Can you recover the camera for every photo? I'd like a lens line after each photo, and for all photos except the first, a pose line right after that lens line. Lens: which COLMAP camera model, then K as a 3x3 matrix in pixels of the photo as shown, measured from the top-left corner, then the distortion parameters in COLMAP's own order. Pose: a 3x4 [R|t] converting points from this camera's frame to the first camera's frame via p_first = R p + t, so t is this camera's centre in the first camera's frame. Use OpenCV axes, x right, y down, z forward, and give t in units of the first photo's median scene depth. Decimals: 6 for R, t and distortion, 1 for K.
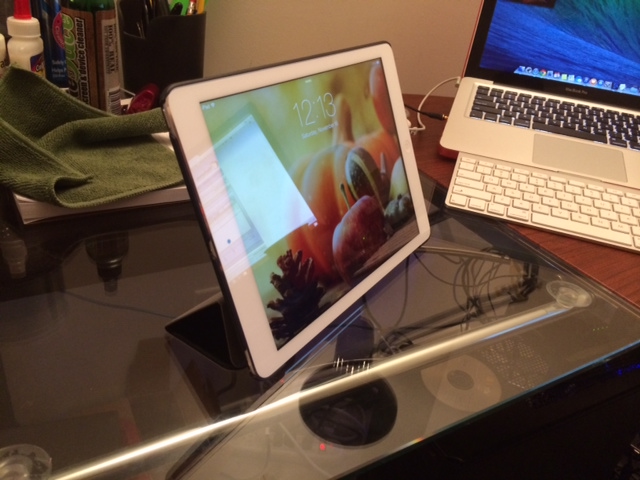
lens RADIAL K [[552.8, 0, 324.1], [0, 552.8, 238.9], [0, 0, 1]] dist [0.084080, -0.119841]
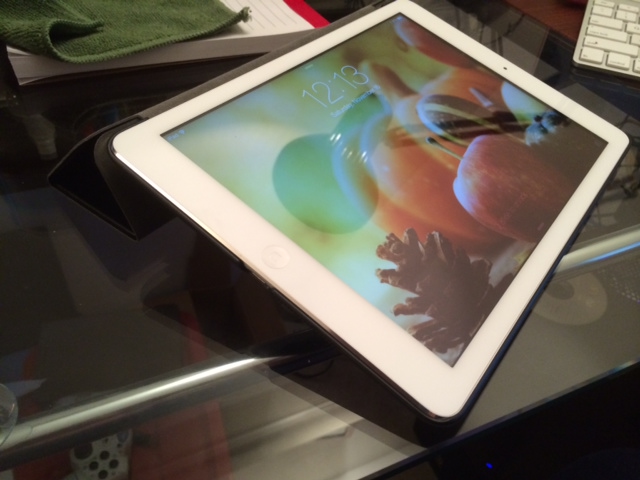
lens RADIAL K [[552.8, 0, 314.3], [0, 552.8, 242.6], [0, 0, 1]] dist [0.084080, -0.119841]
pose [[0.990932, 0.027914, -0.131430, -0.018638], [-0.001146, 0.979901, 0.199481, 0.029065], [0.134357, -0.197522, 0.971048, 0.231428]]
